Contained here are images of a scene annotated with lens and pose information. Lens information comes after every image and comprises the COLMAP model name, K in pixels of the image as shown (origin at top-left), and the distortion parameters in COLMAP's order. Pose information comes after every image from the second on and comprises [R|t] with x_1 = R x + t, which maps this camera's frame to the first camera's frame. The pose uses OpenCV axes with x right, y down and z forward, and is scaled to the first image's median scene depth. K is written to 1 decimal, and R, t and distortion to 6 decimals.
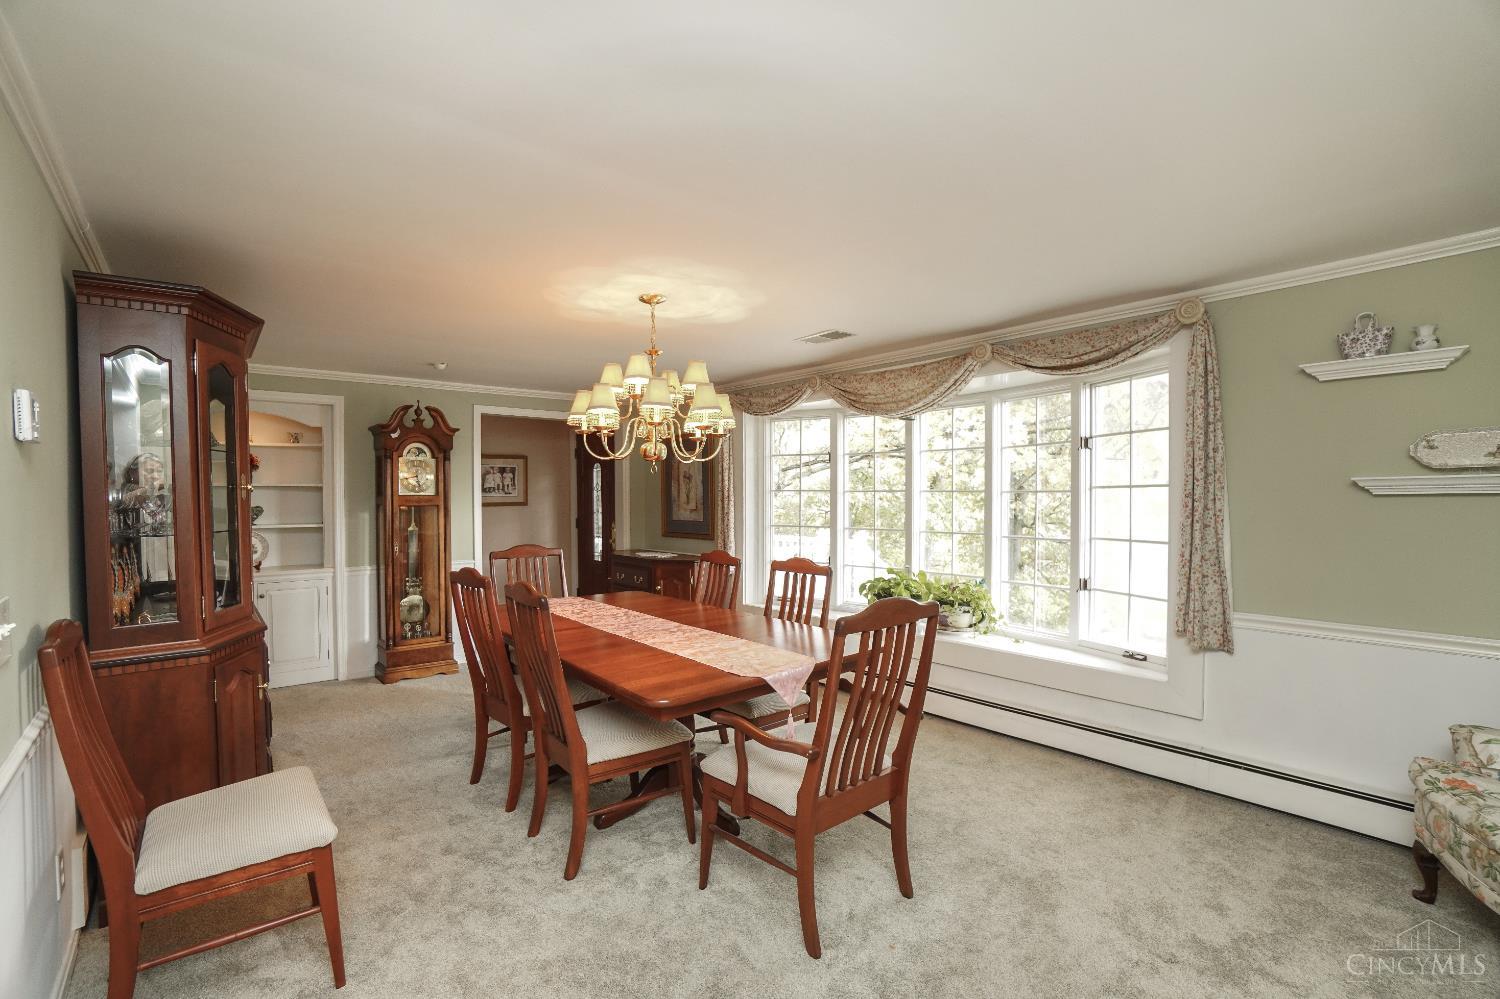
lens RADIAL K [[710.7, 0, 747.6], [0, 710.7, 503.7], [0, 0, 1]] dist [-0.003966, 0.000613]
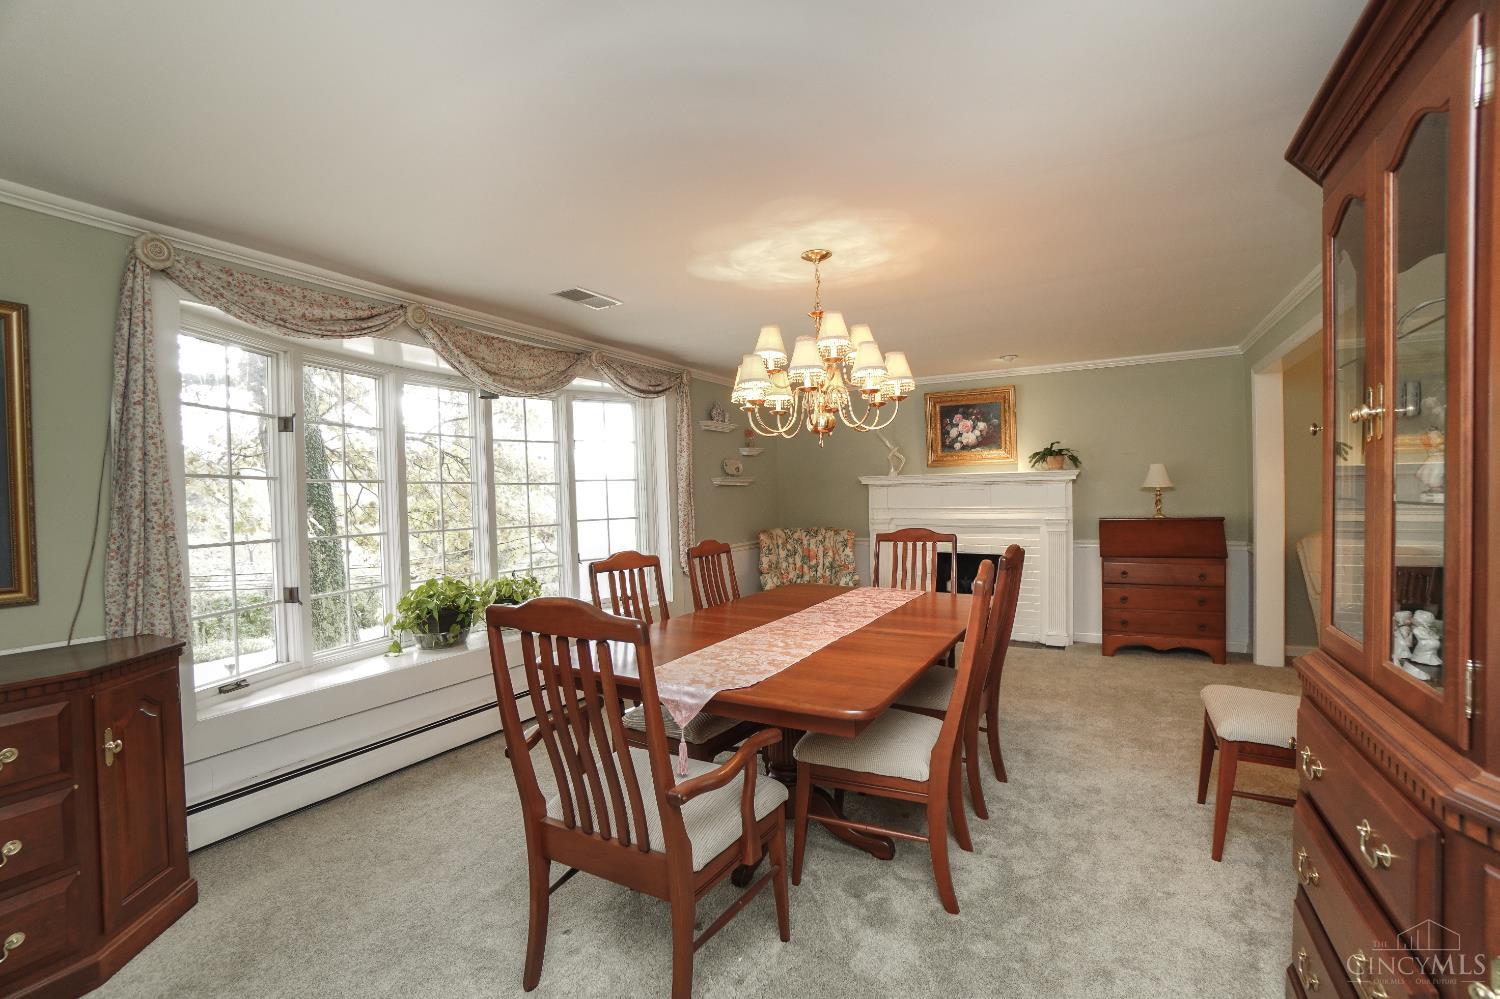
lens RADIAL K [[710.7, 0, 747.6], [0, 710.7, 503.7], [0, 0, 1]] dist [-0.003966, 0.000613]
pose [[-0.413972, -0.014379, 0.910176, -0.866617], [0.036574, 0.998805, 0.032414, -0.016822], [-0.909555, 0.046707, -0.412951, 1.405234]]
